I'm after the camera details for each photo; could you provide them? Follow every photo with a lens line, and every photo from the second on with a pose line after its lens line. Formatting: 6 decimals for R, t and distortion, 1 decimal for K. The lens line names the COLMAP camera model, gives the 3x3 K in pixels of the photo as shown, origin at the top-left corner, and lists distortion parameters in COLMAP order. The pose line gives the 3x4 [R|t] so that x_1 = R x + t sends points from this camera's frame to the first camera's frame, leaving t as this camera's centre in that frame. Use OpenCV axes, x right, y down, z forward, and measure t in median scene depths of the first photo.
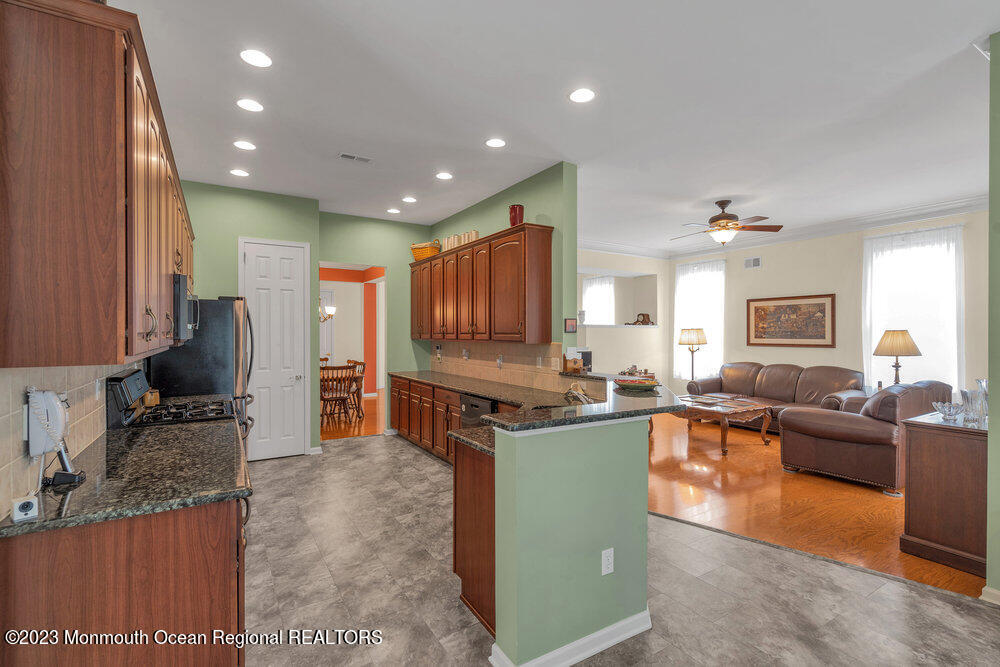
lens RADIAL K [[461.4, 0, 500.3], [0, 461.4, 335.2], [0, 0, 1]] dist [-0.000471, 0.000931]
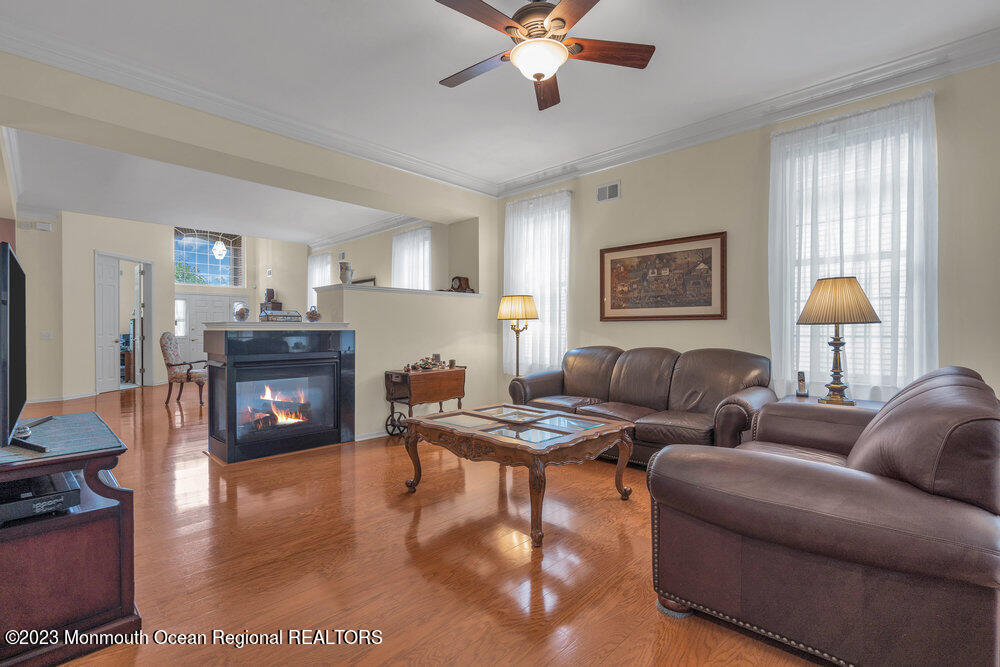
lens RADIAL K [[457.2, 0, 501.1], [0, 457.2, 332.5], [0, 0, 1]] dist [0.001651, 0.000953]
pose [[0.970291, -0.001215, 0.241937, 0.336290], [0.001034, 0.999999, 0.000875, 0.053087], [-0.241938, -0.000599, 0.970292, 0.565943]]
